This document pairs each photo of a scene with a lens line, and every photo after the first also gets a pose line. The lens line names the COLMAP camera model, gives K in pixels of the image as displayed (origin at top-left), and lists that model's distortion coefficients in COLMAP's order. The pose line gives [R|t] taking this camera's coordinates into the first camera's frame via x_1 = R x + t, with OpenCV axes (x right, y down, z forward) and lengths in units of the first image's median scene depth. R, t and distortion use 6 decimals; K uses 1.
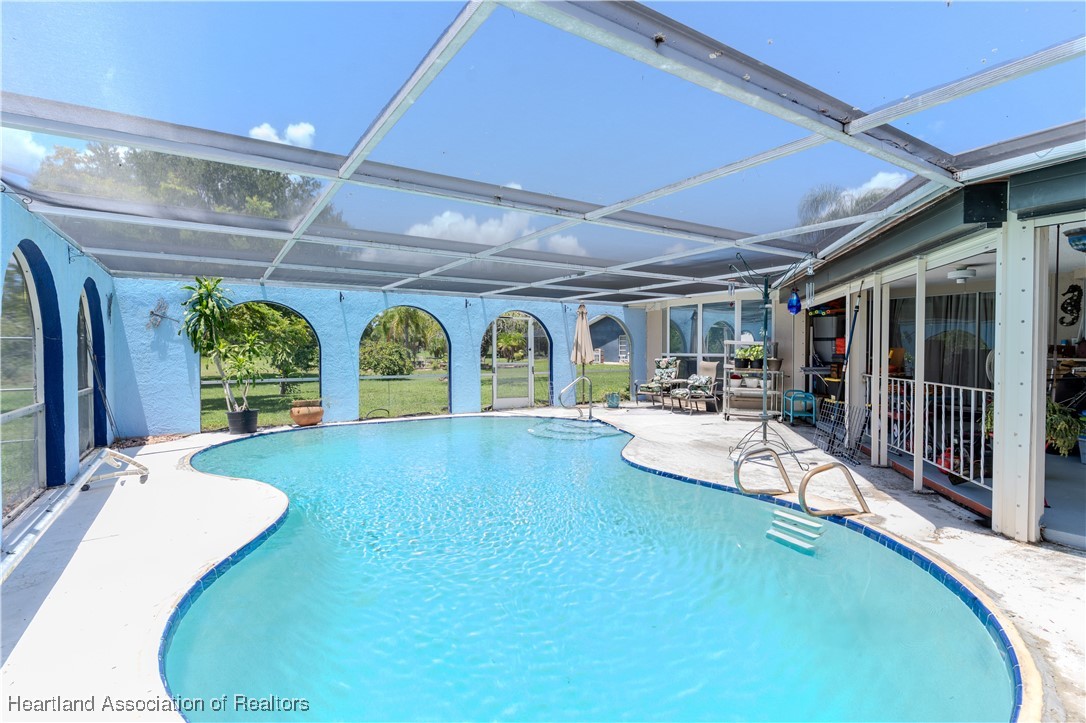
lens RADIAL K [[521.6, 0, 543.0], [0, 521.6, 361.5], [0, 0, 1]] dist [0.000081, 0.000132]
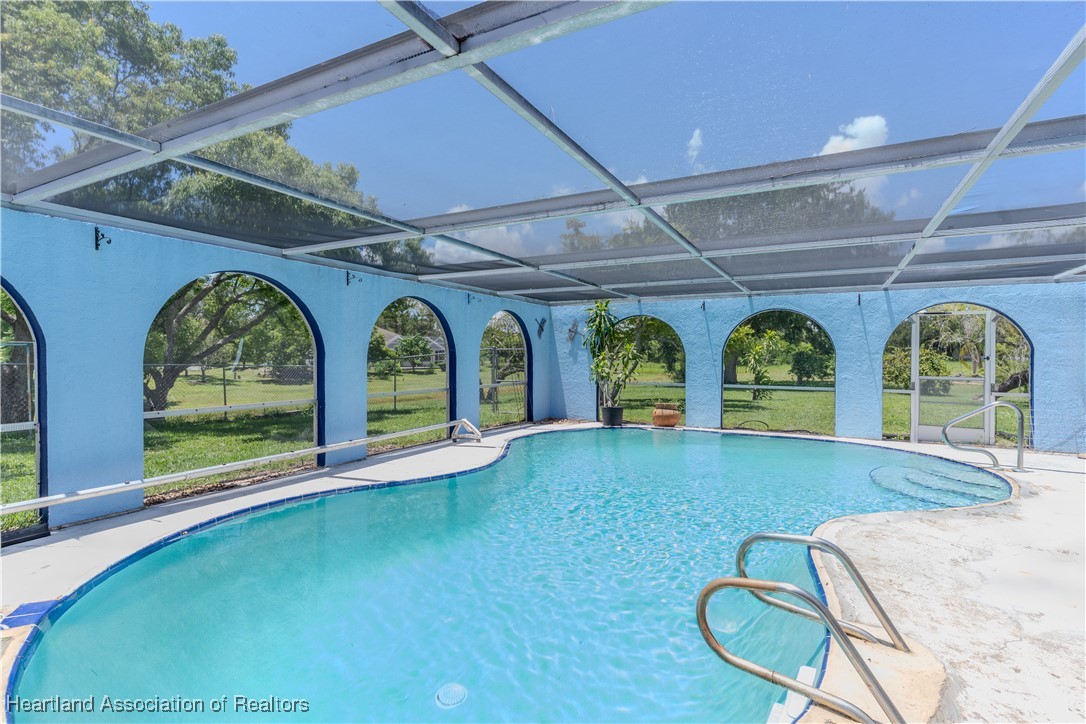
lens RADIAL K [[521.6, 0, 543.0], [0, 521.6, 362.0], [0, 0, 1]] dist [0.000081, 0.000132]
pose [[0.491764, 0.012617, -0.870637, 0.365853], [-0.023744, 0.999717, 0.001076, -0.007156], [0.870404, 0.020144, 0.491925, 0.228261]]
